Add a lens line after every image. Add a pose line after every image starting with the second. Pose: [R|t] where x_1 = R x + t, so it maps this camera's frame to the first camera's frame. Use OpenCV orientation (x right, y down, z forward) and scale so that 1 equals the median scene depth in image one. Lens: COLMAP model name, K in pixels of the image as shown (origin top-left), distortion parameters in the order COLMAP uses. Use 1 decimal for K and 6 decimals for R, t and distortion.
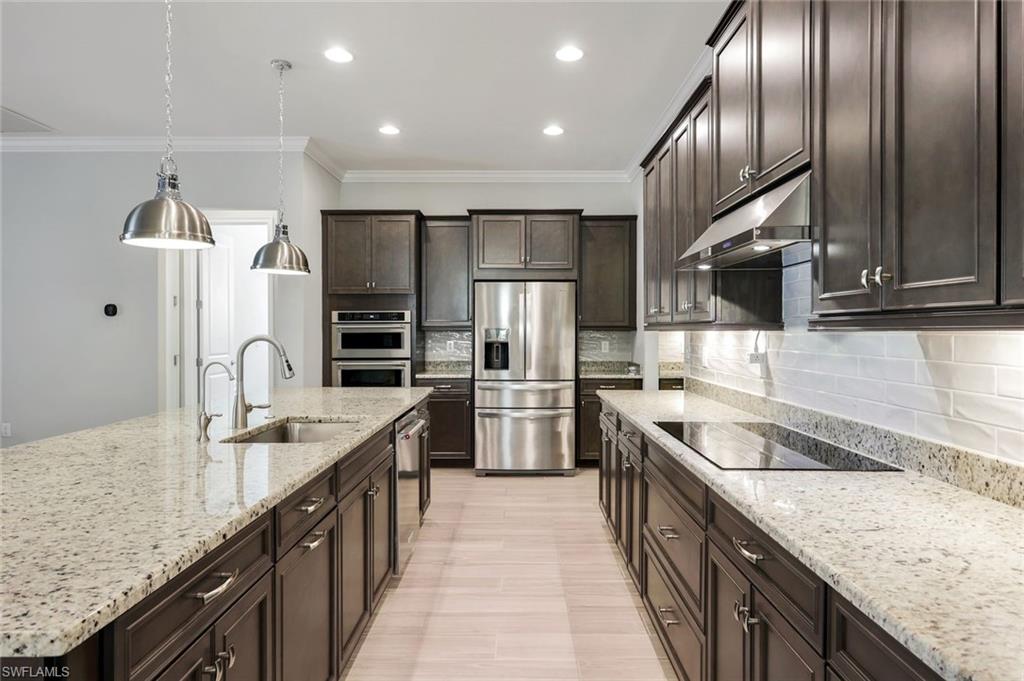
lens RADIAL K [[592.1, 0, 516.4], [0, 592.1, 333.2], [0, 0, 1]] dist [0.001718, 0.000498]
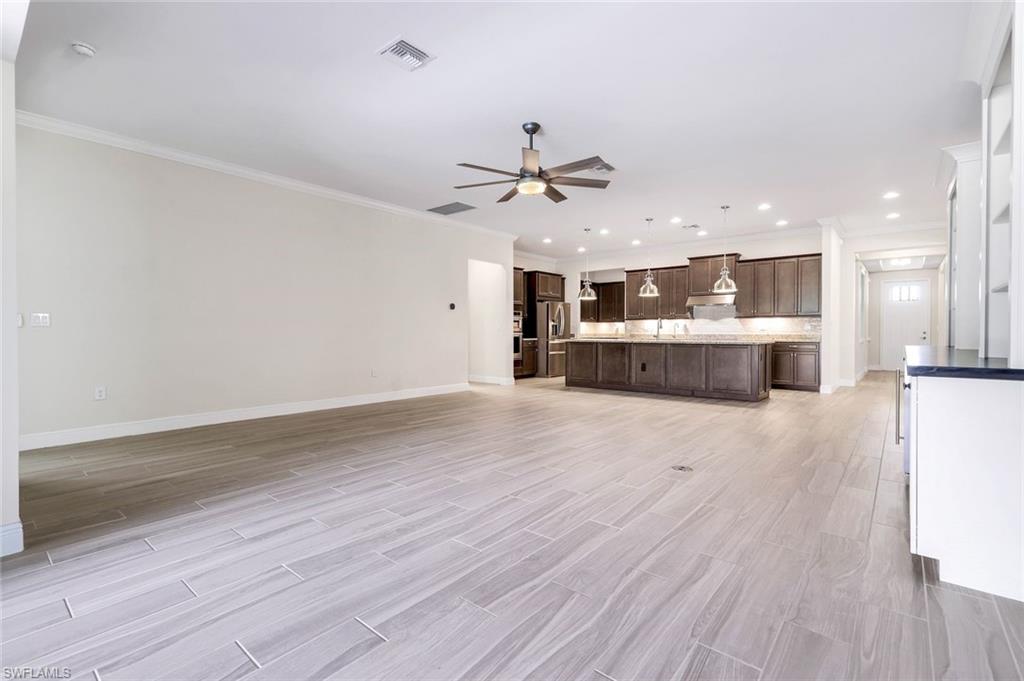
lens RADIAL K [[456.1, 0, 510.4], [0, 456.1, 352.6], [0, 0, 1]] dist [0.007376, 0.000702]
pose [[0.639694, -0.038650, 0.767657, -1.675035], [0.002863, 0.998848, 0.047904, 0.041062], [-0.768624, -0.028446, 0.639068, -0.131054]]
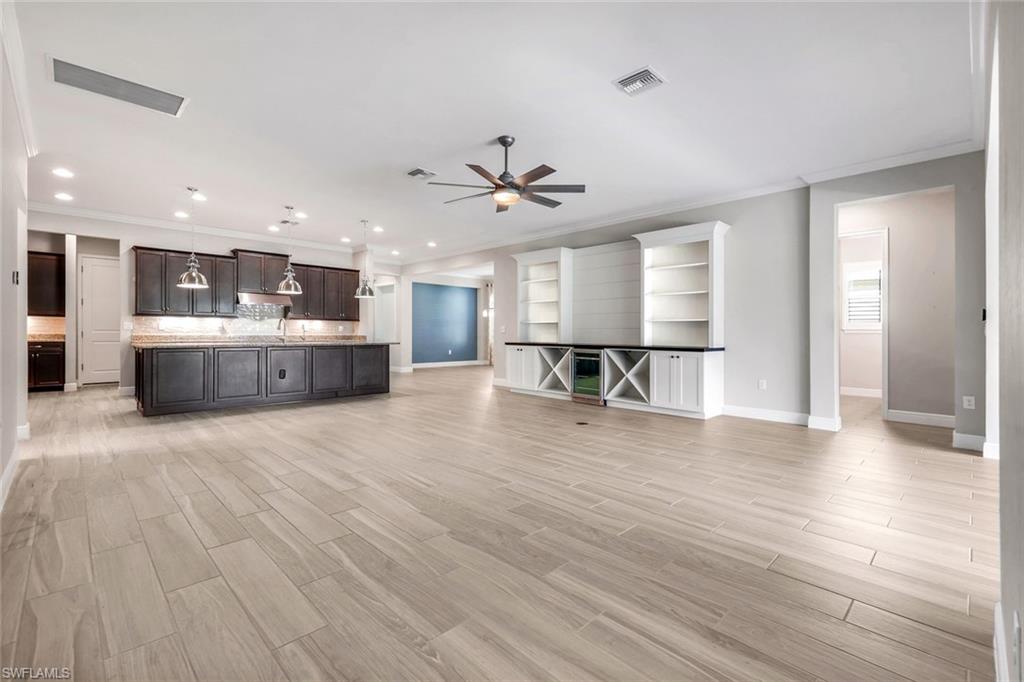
lens RADIAL K [[456.1, 0, 514.6], [0, 456.1, 335.2], [0, 0, 1]] dist [0.007376, 0.000702]
pose [[-0.699222, -0.011623, 0.714810, -1.637099], [-0.006396, 0.999930, 0.010002, 0.033933], [-0.714876, 0.002422, -0.699247, 0.906544]]
